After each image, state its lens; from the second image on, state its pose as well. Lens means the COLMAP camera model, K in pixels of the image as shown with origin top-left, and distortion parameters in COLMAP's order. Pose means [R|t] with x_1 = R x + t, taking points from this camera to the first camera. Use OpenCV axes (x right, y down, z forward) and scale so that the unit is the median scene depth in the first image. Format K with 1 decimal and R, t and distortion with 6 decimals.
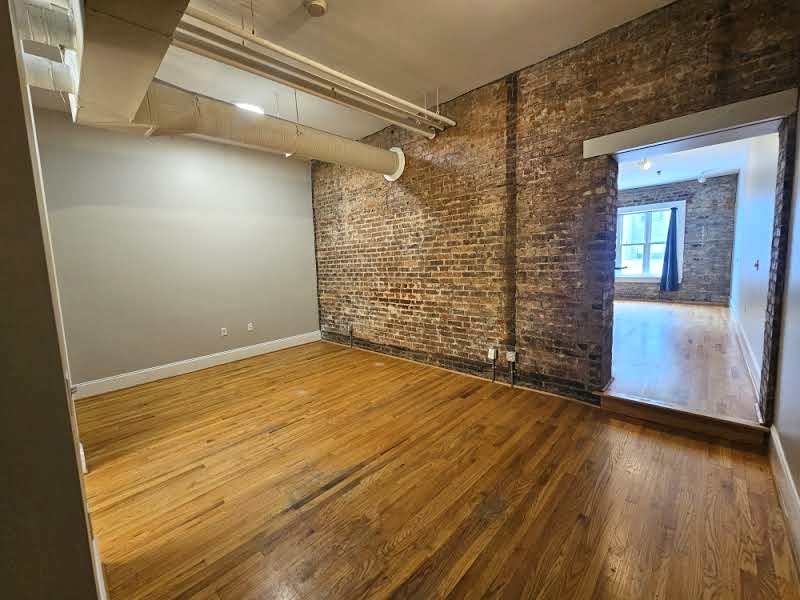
lens RADIAL K [[328.5, 0, 402.2], [0, 328.5, 295.7], [0, 0, 1]] dist [0.000972, 0.000429]
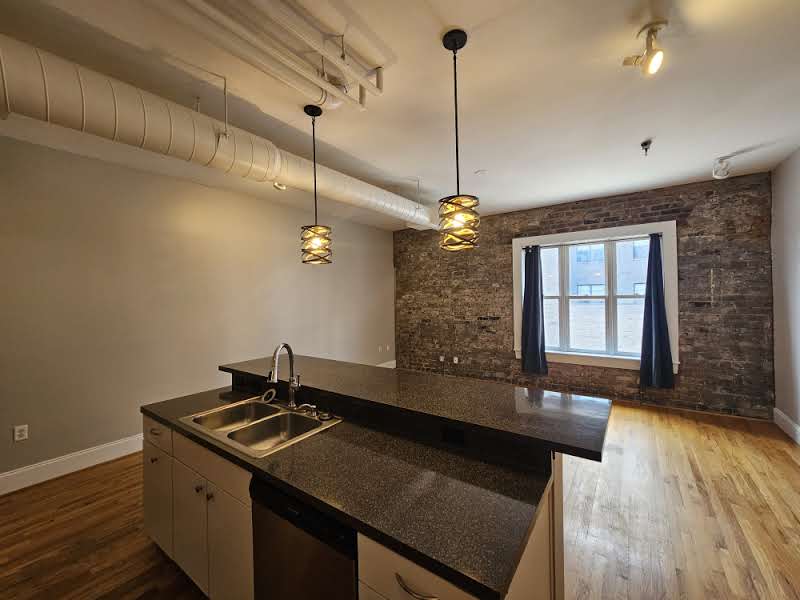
lens RADIAL K [[328.5, 0, 402.2], [0, 328.5, 295.7], [0, 0, 1]] dist [0.000972, 0.000429]
pose [[0.988932, 0.024092, 0.146400, 0.320163], [-0.007168, 0.993334, -0.115049, -0.095845], [-0.148196, 0.112726, 0.982513, 0.516381]]
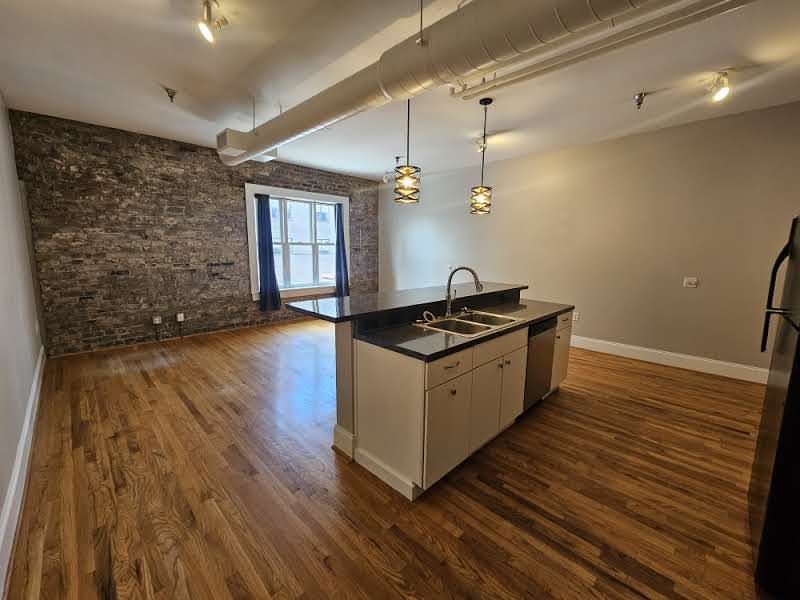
lens RADIAL K [[328.5, 0, 402.2], [0, 328.5, 295.7], [0, 0, 1]] dist [0.000972, 0.000429]
pose [[0.016317, -0.102565, 0.994592, -0.037650], [0.099599, 0.989944, 0.100452, -0.097655], [-0.994894, 0.097422, 0.026368, 0.808762]]
